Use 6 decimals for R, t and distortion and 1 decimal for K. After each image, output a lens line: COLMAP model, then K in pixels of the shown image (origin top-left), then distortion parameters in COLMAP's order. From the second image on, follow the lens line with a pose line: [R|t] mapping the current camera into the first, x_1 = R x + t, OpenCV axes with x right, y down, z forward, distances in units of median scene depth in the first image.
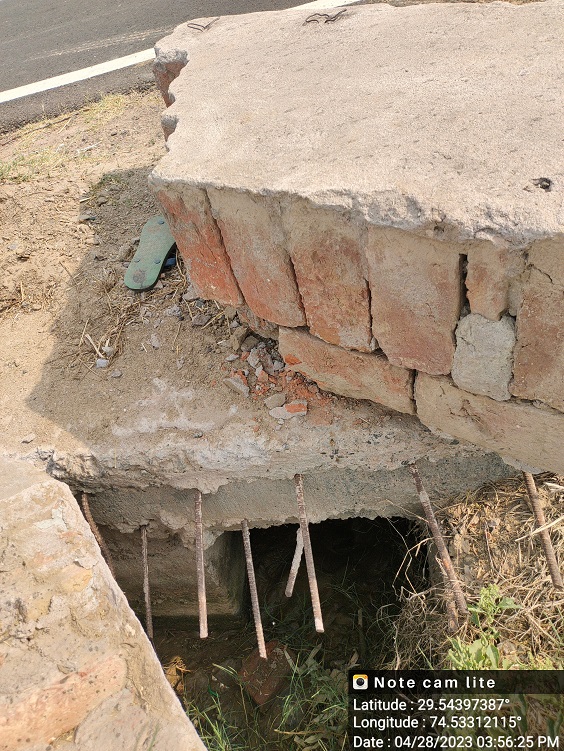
lens RADIAL K [[552.3, 0, 278.8], [0, 552.3, 390.3], [0, 0, 1]] dist [0.098697, -0.154006]
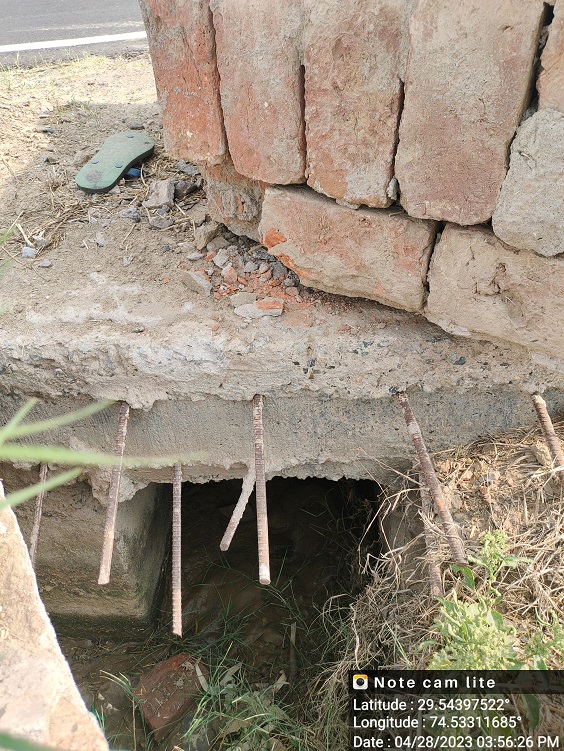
lens RADIAL K [[552.3, 0, 278.8], [0, 552.3, 390.3], [0, 0, 1]] dist [0.098697, -0.154006]
pose [[0.984003, 0.145069, 0.103403, -0.019728], [-0.130754, 0.982333, -0.133889, 0.250758], [-0.120999, 0.118227, 0.985587, 0.215082]]
